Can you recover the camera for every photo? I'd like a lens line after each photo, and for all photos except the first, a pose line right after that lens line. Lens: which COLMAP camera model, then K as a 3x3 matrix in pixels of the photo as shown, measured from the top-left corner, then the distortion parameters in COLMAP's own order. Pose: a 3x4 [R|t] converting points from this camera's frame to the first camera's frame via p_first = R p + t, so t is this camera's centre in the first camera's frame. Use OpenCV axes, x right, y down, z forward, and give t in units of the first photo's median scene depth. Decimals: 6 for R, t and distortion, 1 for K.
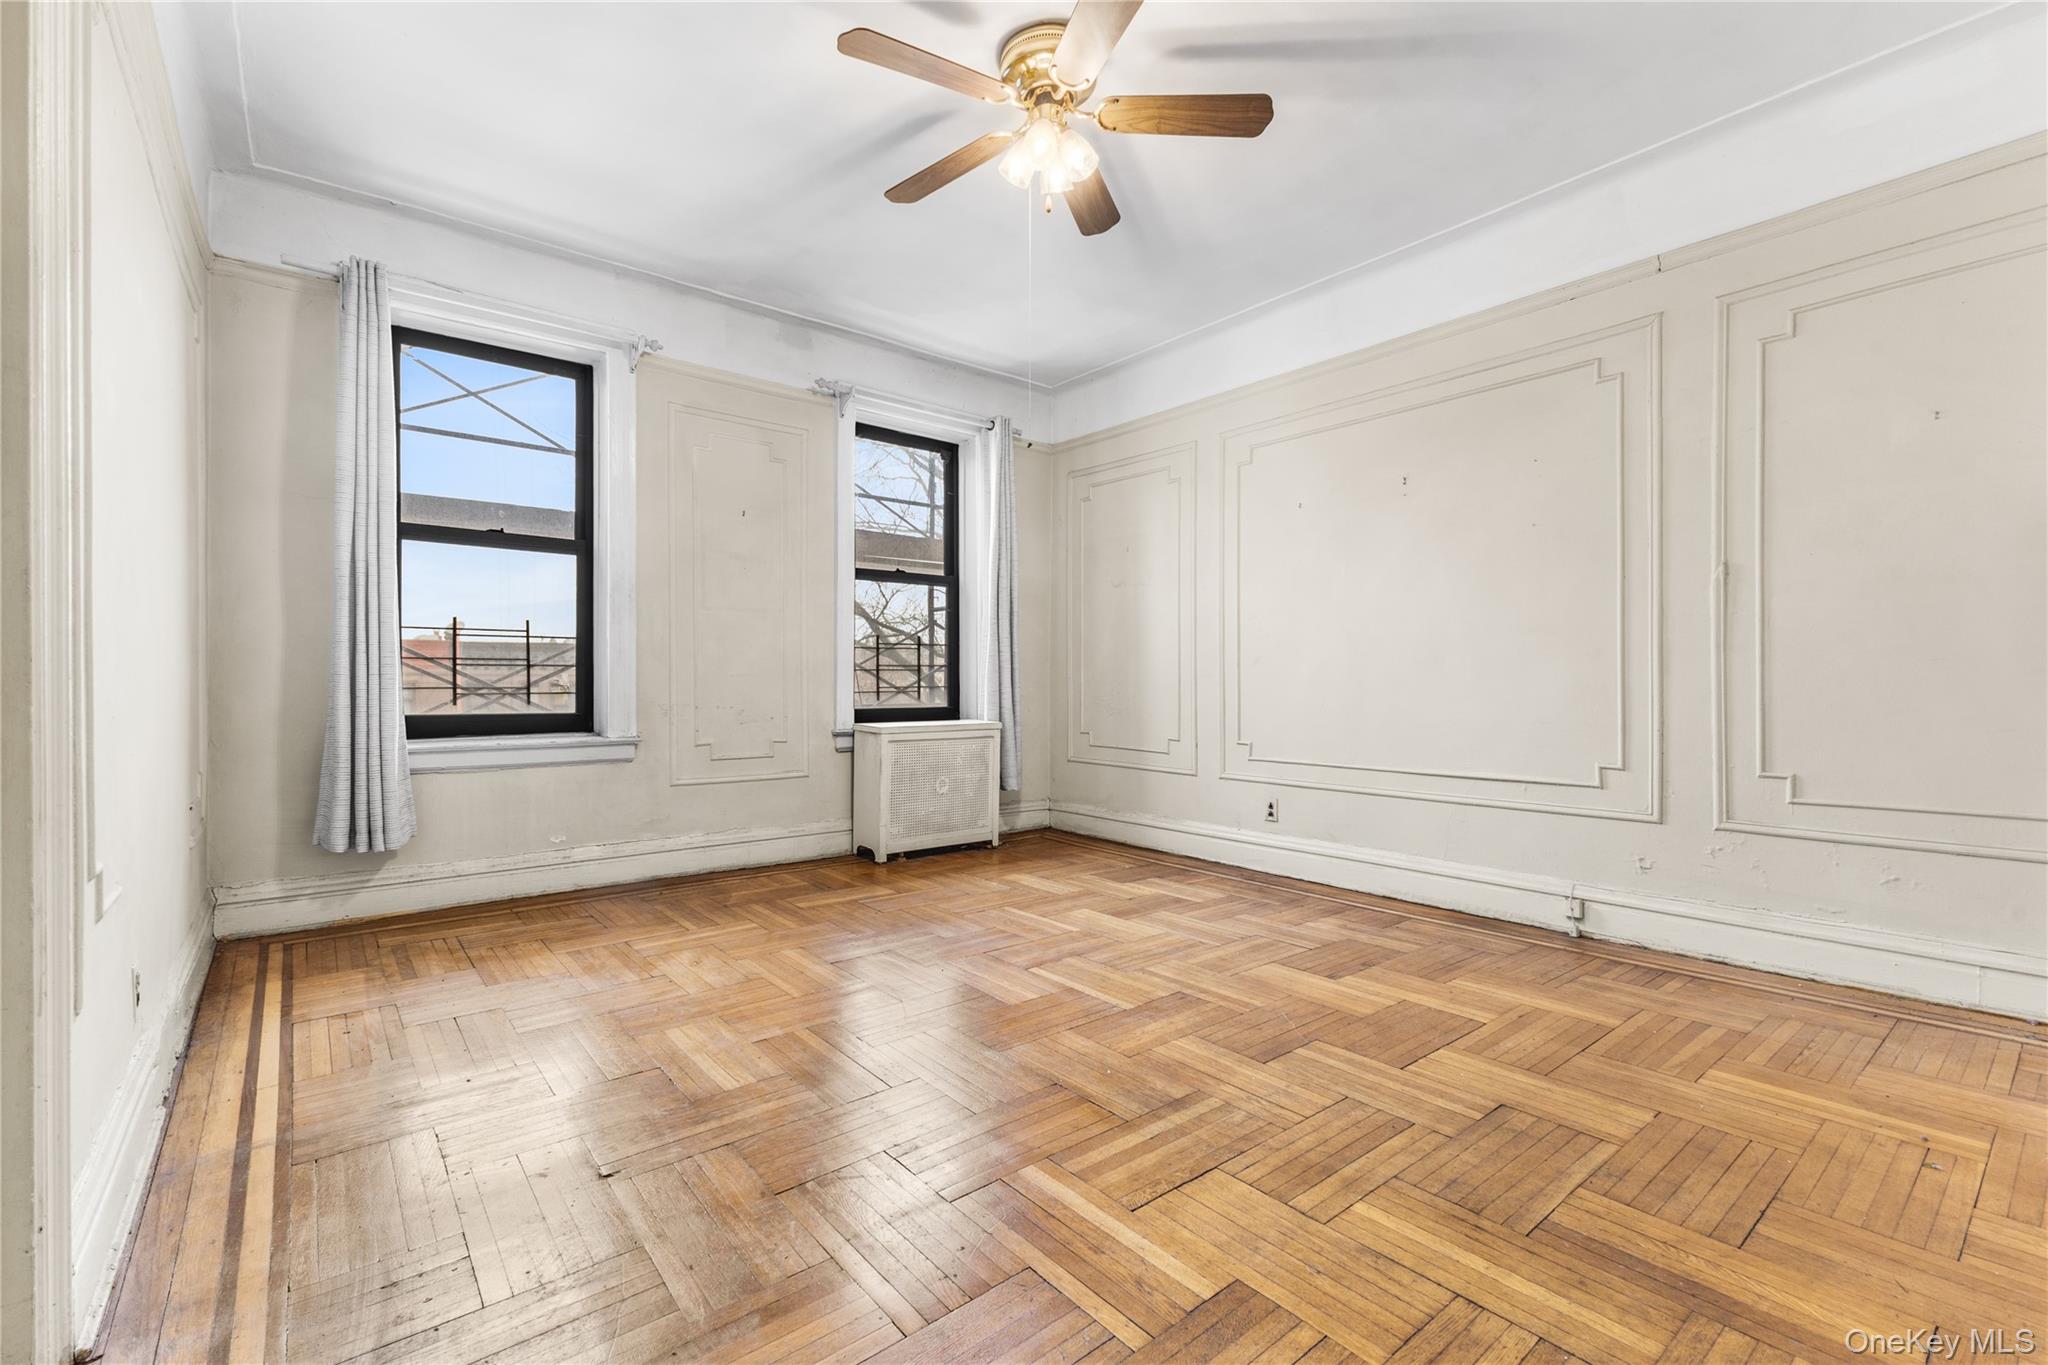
lens RADIAL K [[899.6, 0, 1022.7], [0, 899.6, 690.5], [0, 0, 1]] dist [0.009590, -0.001295]
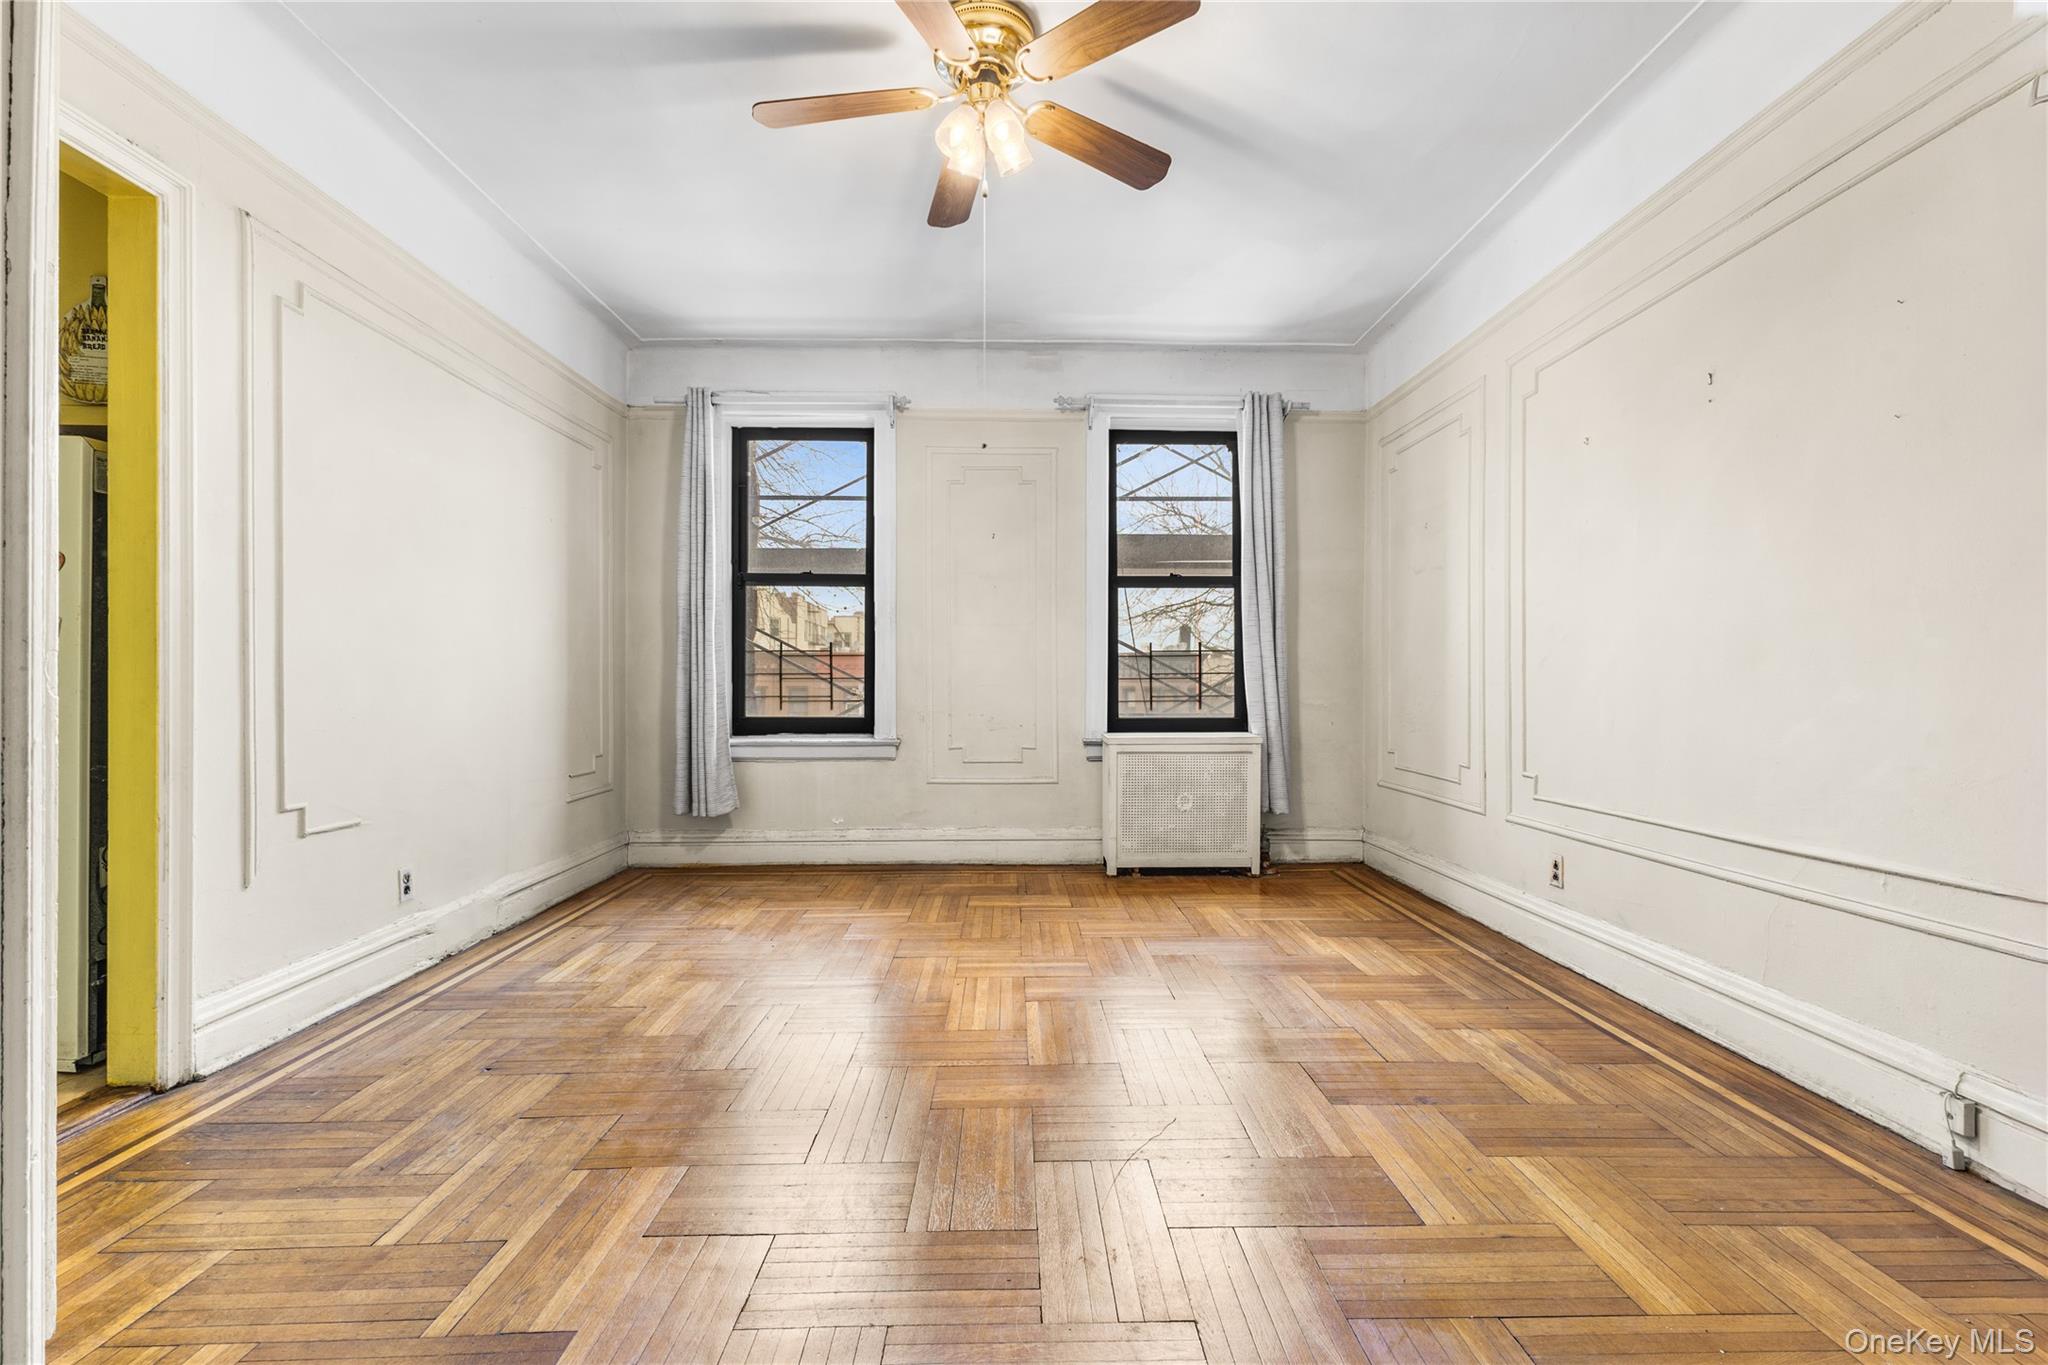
lens RADIAL K [[899.6, 0, 1021.5], [0, 899.6, 685.9], [0, 0, 1]] dist [0.009590, -0.001295]
pose [[0.786348, -0.003443, -0.617774, 0.462797], [-0.002997, 0.999951, -0.009389, -0.007539], [0.617777, 0.009235, 0.786299, 0.206123]]
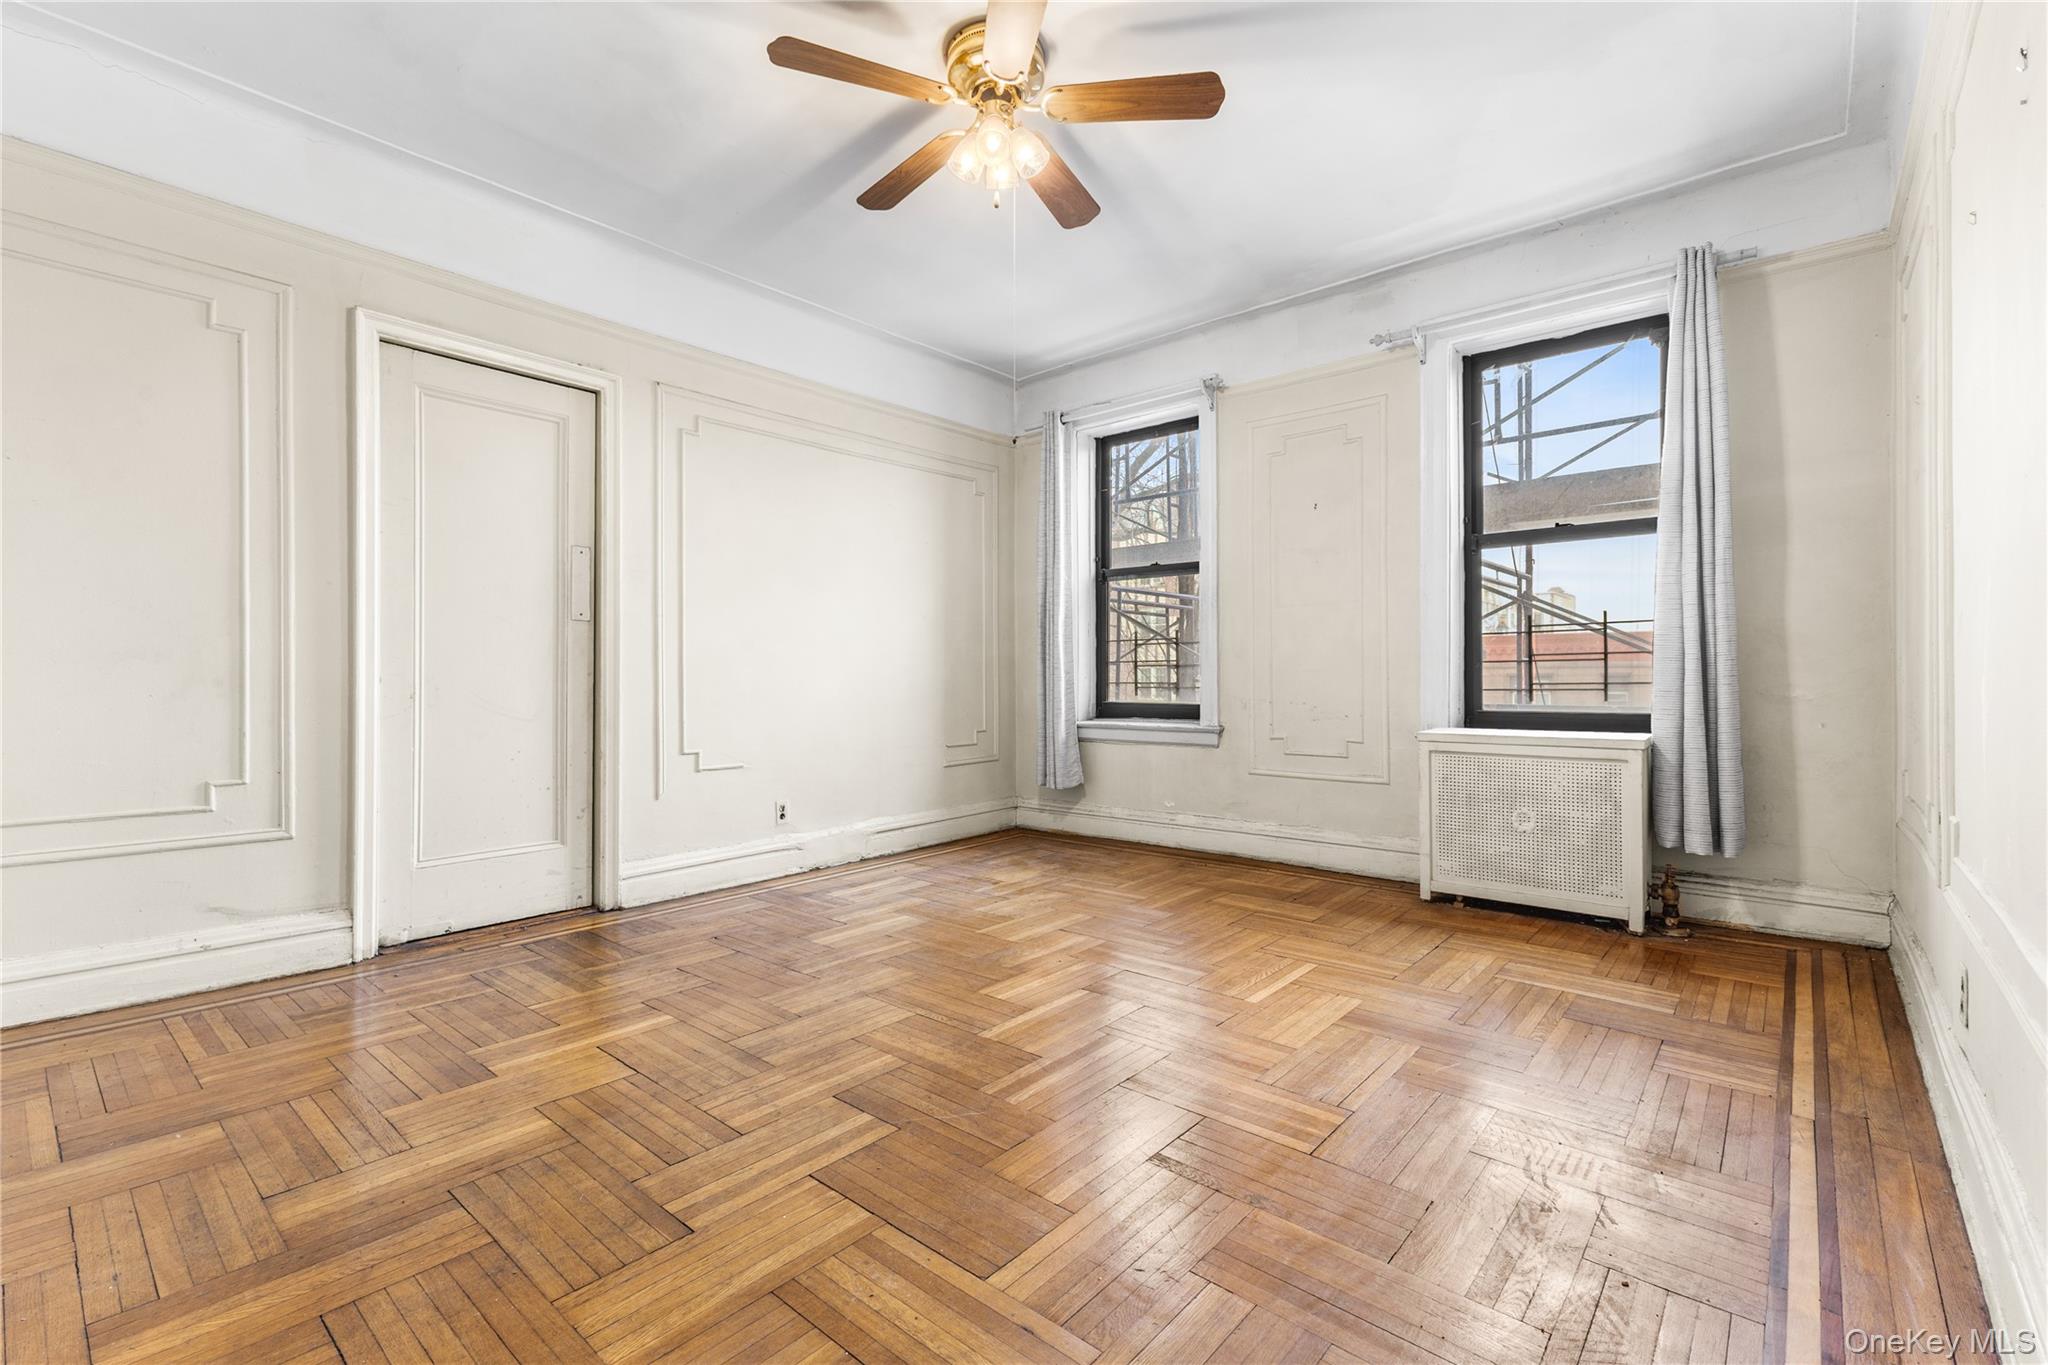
lens RADIAL K [[899.6, 0, 1012.4], [0, 899.6, 671.1], [0, 0, 1]] dist [0.009590, -0.001295]
pose [[0.161046, -0.008820, -0.986908, 0.728853], [-0.003686, 0.999948, -0.009538, -0.007413], [0.986940, 0.005174, 0.161005, 0.621127]]
